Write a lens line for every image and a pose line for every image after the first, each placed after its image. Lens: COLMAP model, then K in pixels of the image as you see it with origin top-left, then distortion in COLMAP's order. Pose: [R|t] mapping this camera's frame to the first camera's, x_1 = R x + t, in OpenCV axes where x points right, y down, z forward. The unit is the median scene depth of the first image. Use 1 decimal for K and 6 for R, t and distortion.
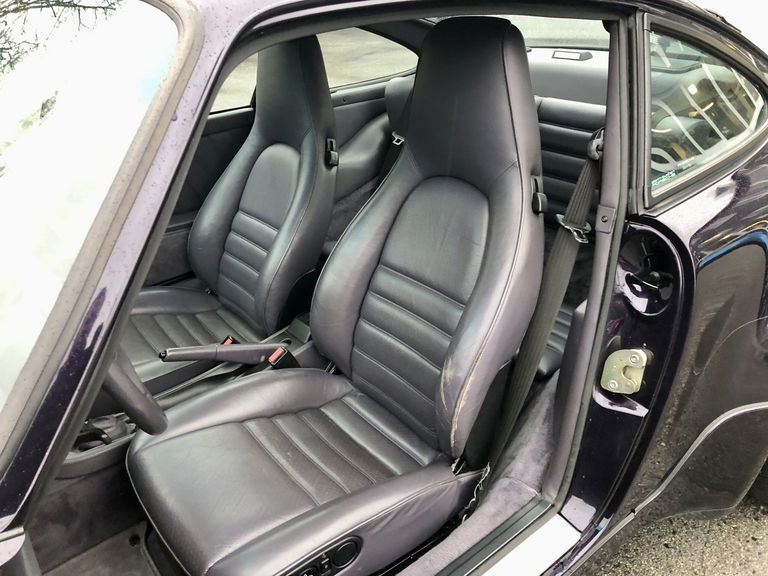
lens RADIAL K [[637.2, 0, 384.2], [0, 637.2, 282.9], [0, 0, 1]] dist [0.014507, -0.005614]
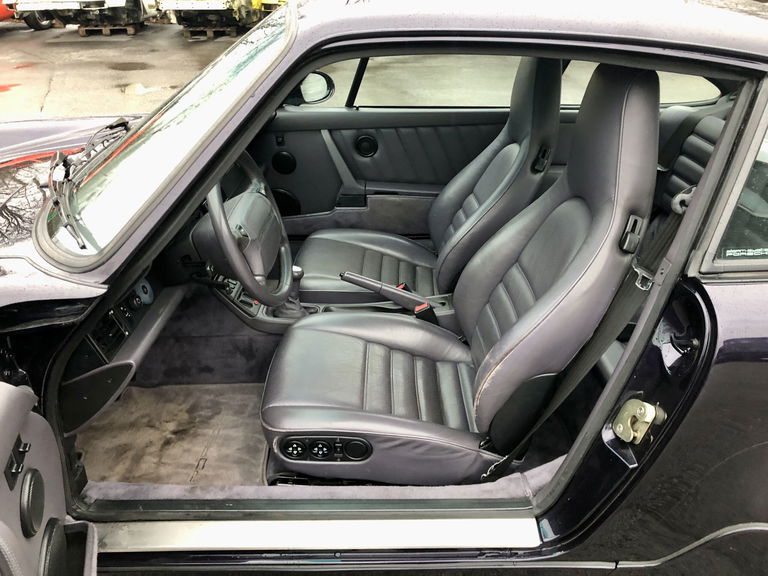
lens RADIAL K [[637.2, 0, 384.2], [0, 637.2, 282.9], [0, 0, 1]] dist [0.014507, -0.005614]
pose [[0.777376, 0.323640, -0.539391, 0.475523], [-0.319358, 0.941817, 0.104838, -0.041334], [0.541938, 0.090760, 0.835503, -0.069896]]
